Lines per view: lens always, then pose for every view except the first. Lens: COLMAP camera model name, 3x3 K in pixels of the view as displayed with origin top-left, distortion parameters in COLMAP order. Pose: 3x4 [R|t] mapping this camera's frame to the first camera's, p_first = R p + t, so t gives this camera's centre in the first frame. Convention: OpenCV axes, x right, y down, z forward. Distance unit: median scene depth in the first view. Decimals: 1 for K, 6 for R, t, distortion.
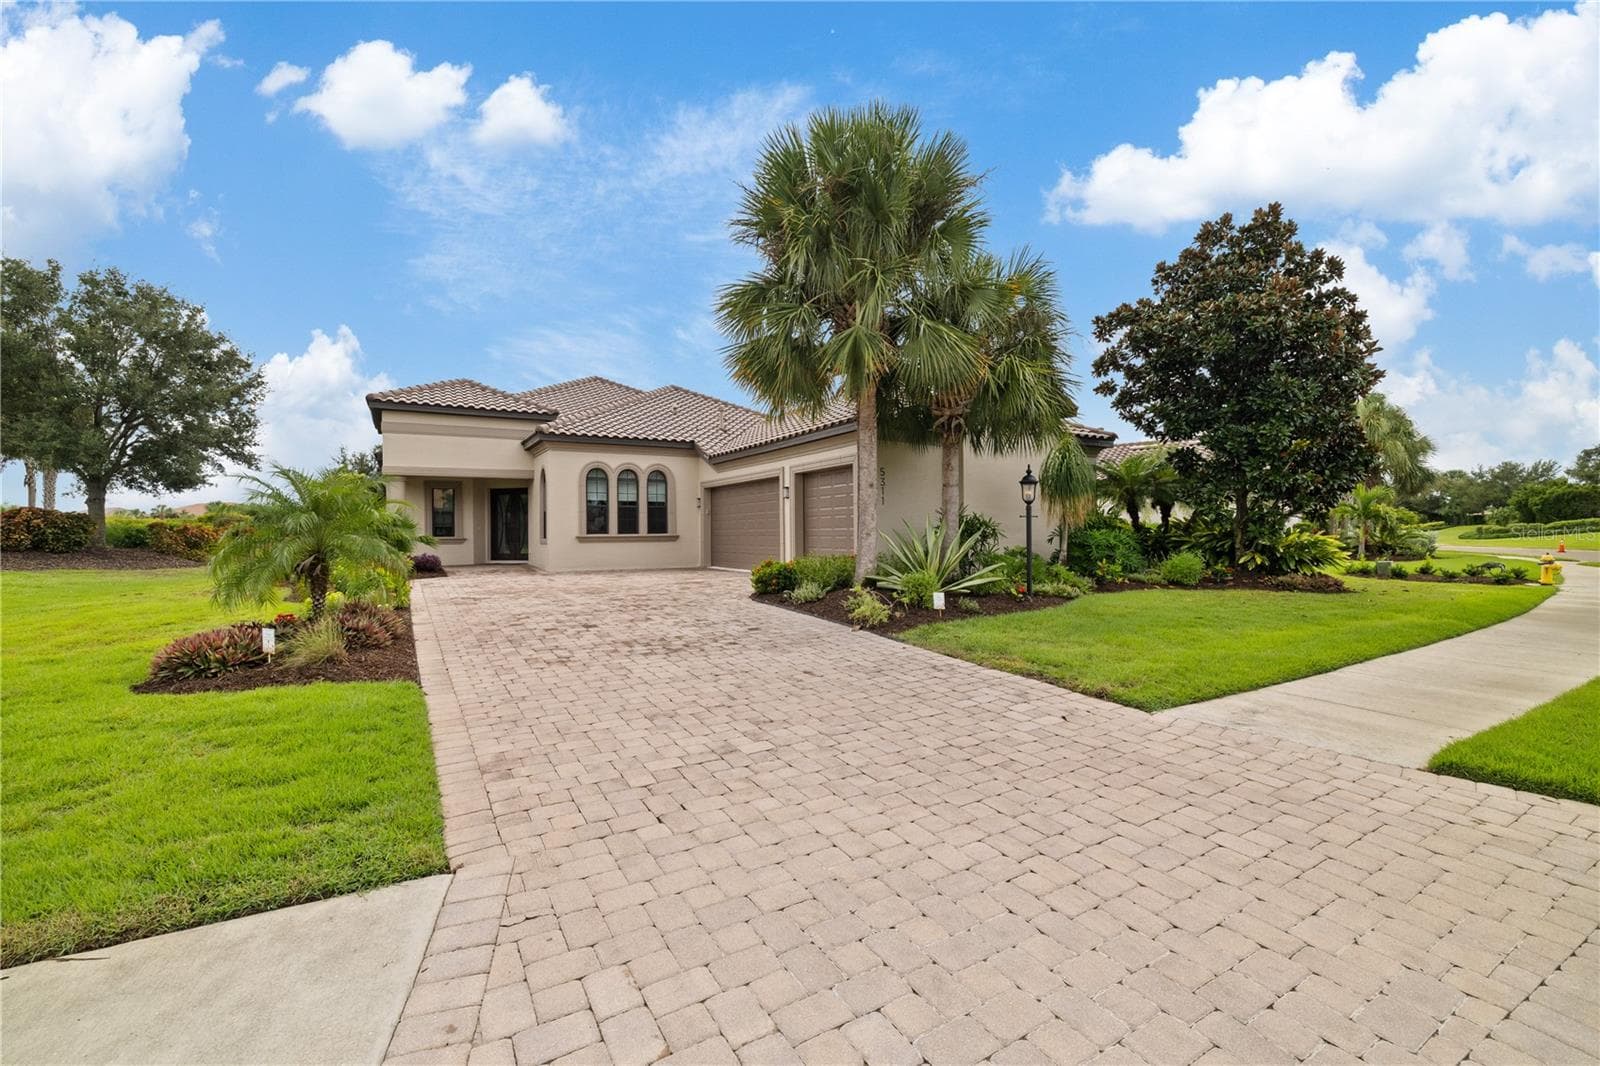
lens RADIAL K [[669.7, 0, 800.0], [0, 669.7, 533.0], [0, 0, 1]] dist [0.000919, 0.000011]
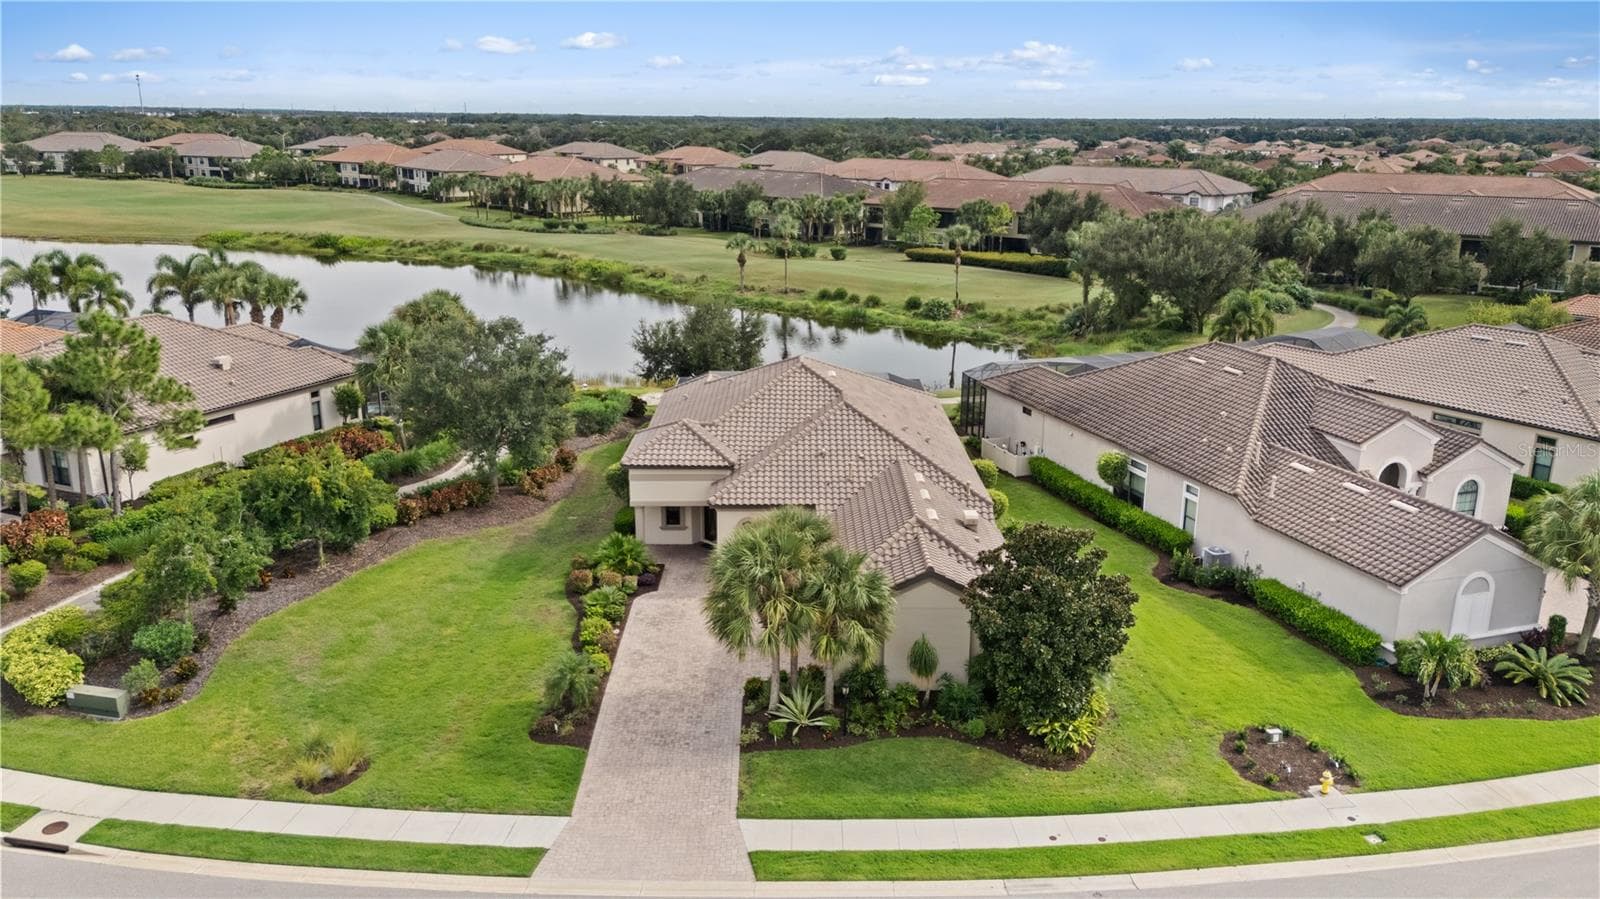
lens RADIAL K [[1165.5, 0, 800.0], [0, 1165.5, 449.5], [0, 0, 1]] dist [0.089729, -0.097619]
pose [[0.864622, 0.153331, -0.478453, 1.401892], [-0.013019, 0.958811, 0.283746, -1.372448], [0.502254, -0.239104, 0.831006, -1.451949]]
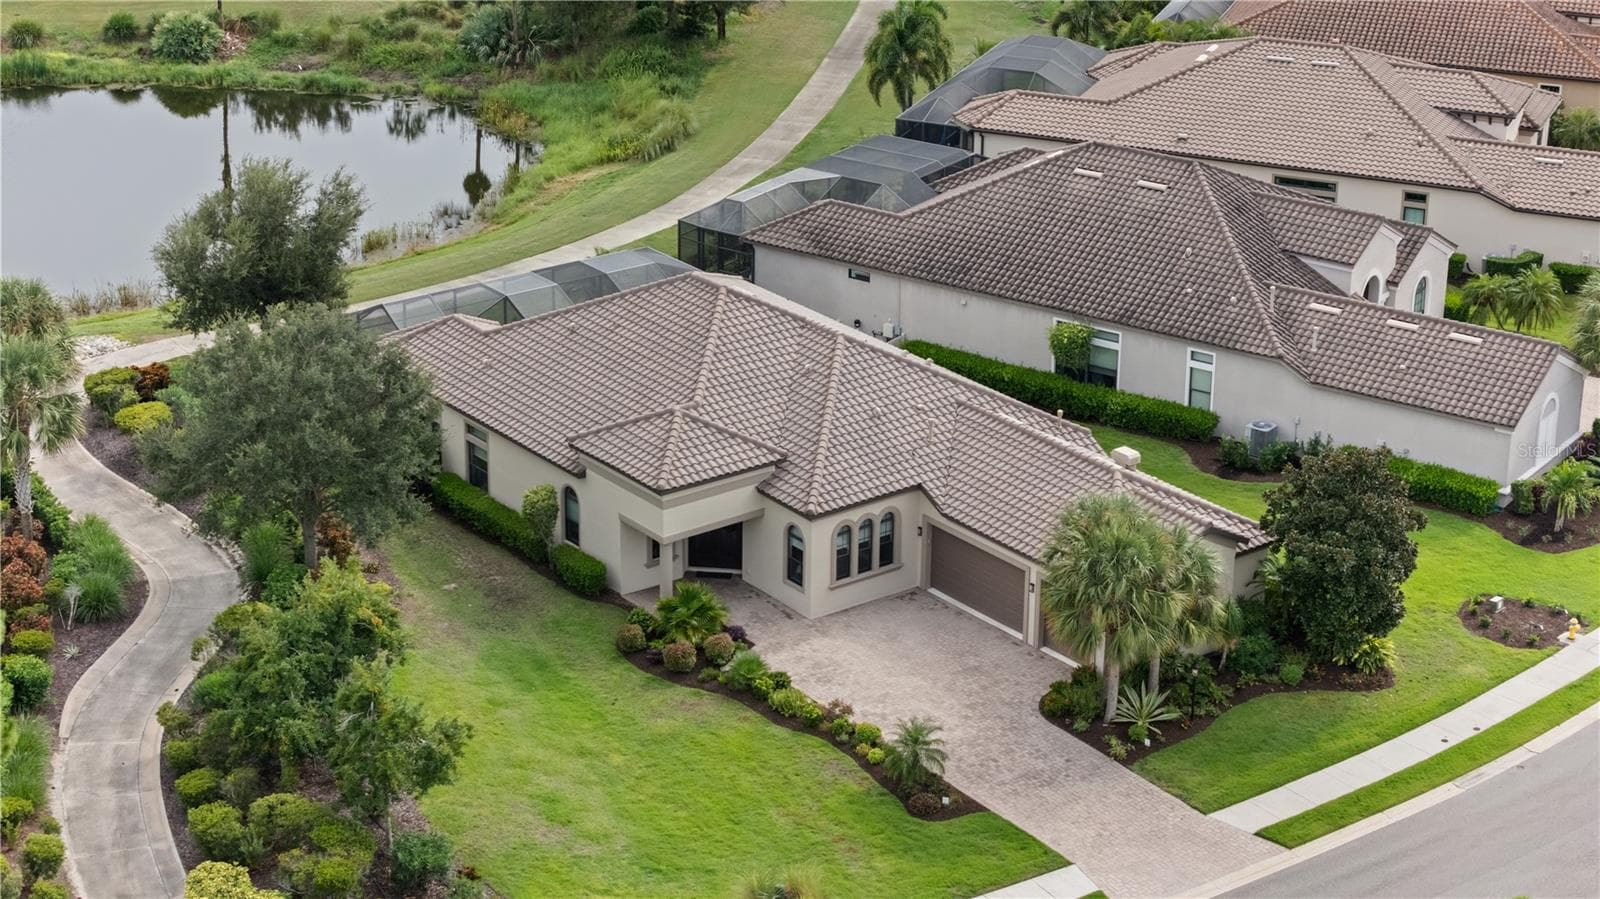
lens RADIAL K [[3179.0, 0, 800.0], [0, 3179.0, 449.5], [0, 0, 1]] dist [-0.014124, -0.015450]
pose [[0.992060, -0.024121, 0.123427, -1.444848], [-0.024427, 0.925786, 0.377257, -3.100003], [-0.123367, -0.377277, 0.917847, -5.335262]]
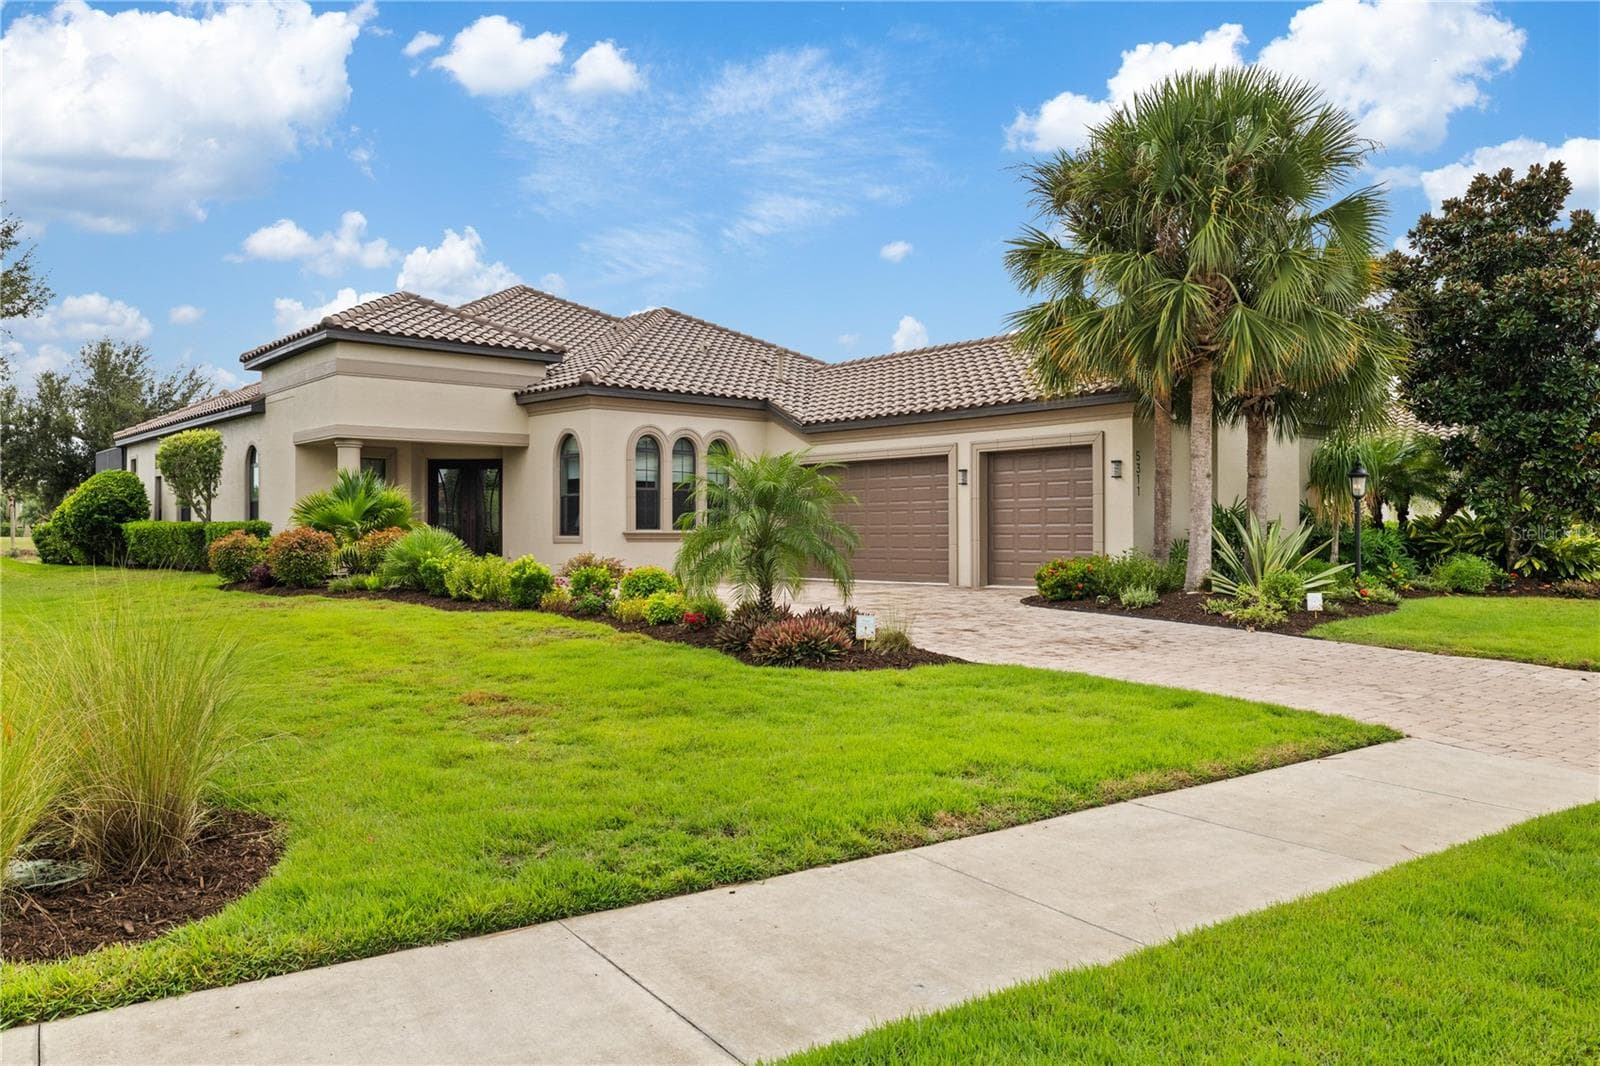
lens RADIAL K [[1155.3, 0, 800.0], [0, 1155.3, 533.0], [0, 0, 1]] dist [0.002786, 0.001905]
pose [[0.983305, 0.008652, 0.181759, -0.515116], [-0.008517, 0.999963, -0.001527, 0.008471], [-0.181766, -0.000046, 0.983342, -0.301839]]
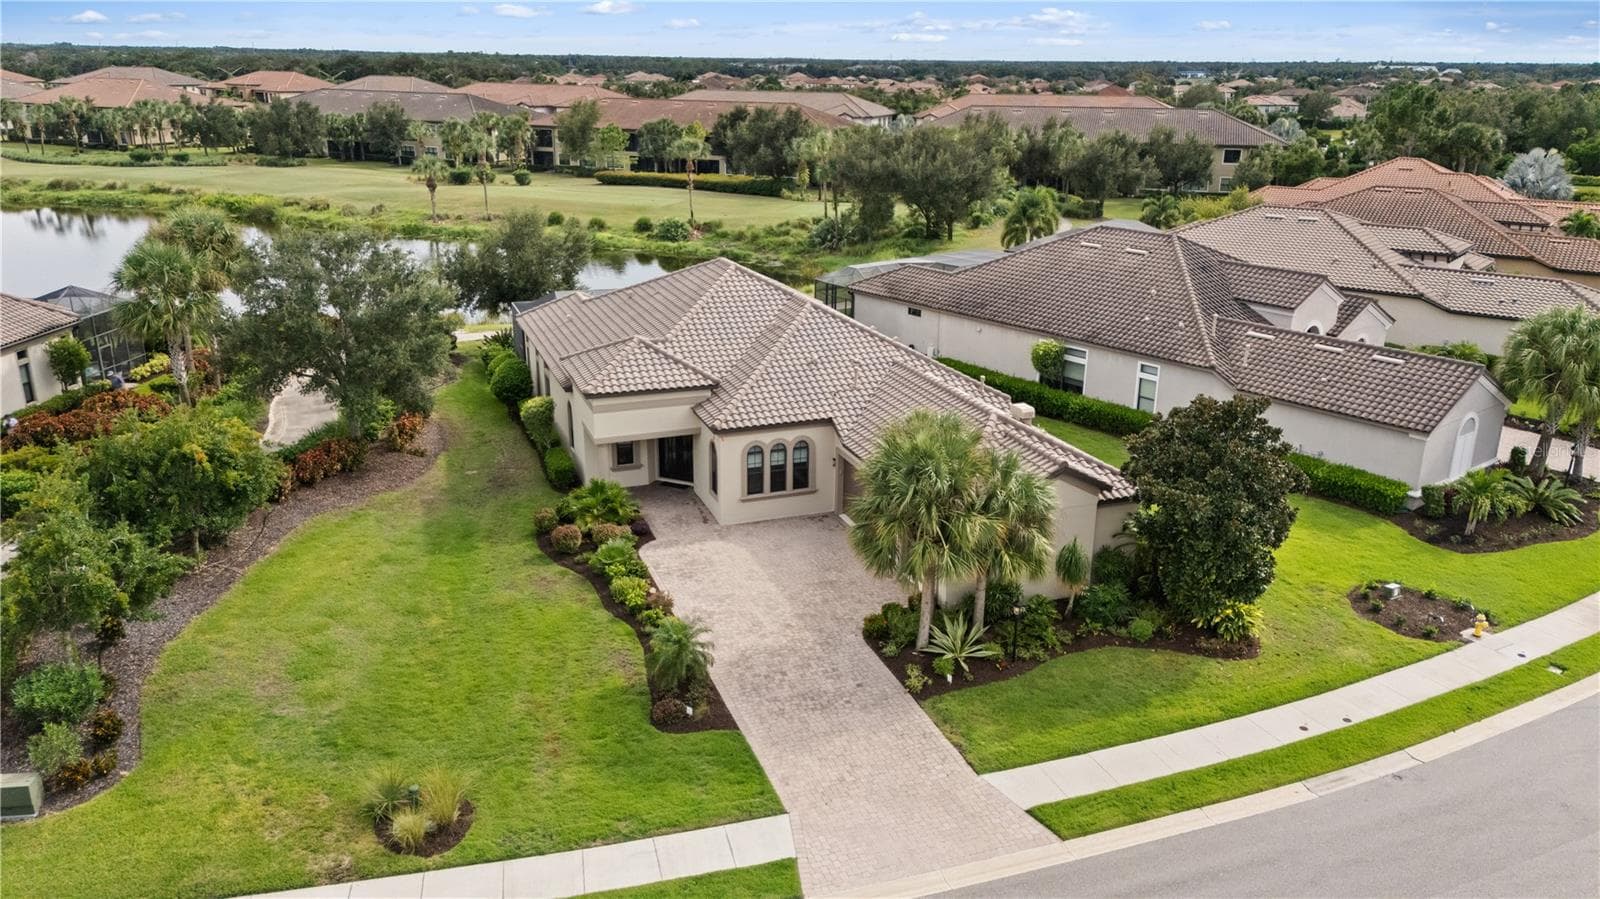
lens RADIAL K [[1165.5, 0, 800.0], [0, 1165.5, 449.5], [0, 0, 1]] dist [0.089729, -0.097619]
pose [[0.984724, 0.075223, -0.157035, 0.174166], [-0.020606, 0.945875, 0.323877, -1.125405], [0.172898, -0.315693, 0.932976, -1.451834]]
